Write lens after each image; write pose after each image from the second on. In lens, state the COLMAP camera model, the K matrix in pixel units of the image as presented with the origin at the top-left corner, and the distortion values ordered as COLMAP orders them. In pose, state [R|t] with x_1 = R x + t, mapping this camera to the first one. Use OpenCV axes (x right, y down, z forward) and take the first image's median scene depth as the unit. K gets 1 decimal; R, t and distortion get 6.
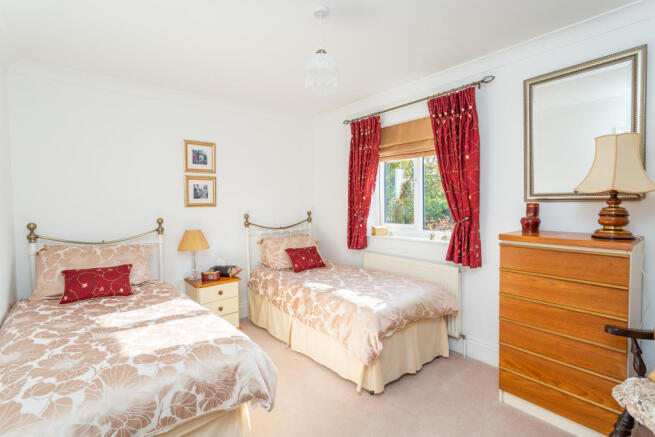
lens RADIAL K [[317.4, 0, 329.8], [0, 317.4, 209.5], [0, 0, 1]] dist [-0.000122, 0.000173]
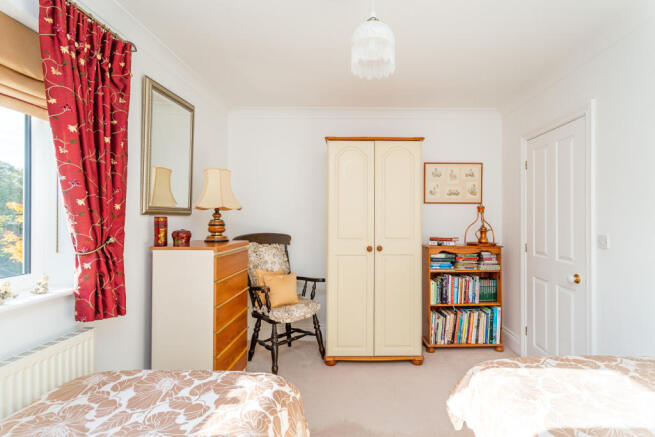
lens RADIAL K [[317.4, 0, 329.8], [0, 317.4, 209.5], [0, 0, 1]] dist [-0.000122, 0.000173]
pose [[-0.756952, 0.018492, 0.653209, -0.459817], [0.010900, 0.999818, -0.015674, -0.024115], [-0.653380, -0.004744, -0.757015, 1.698478]]
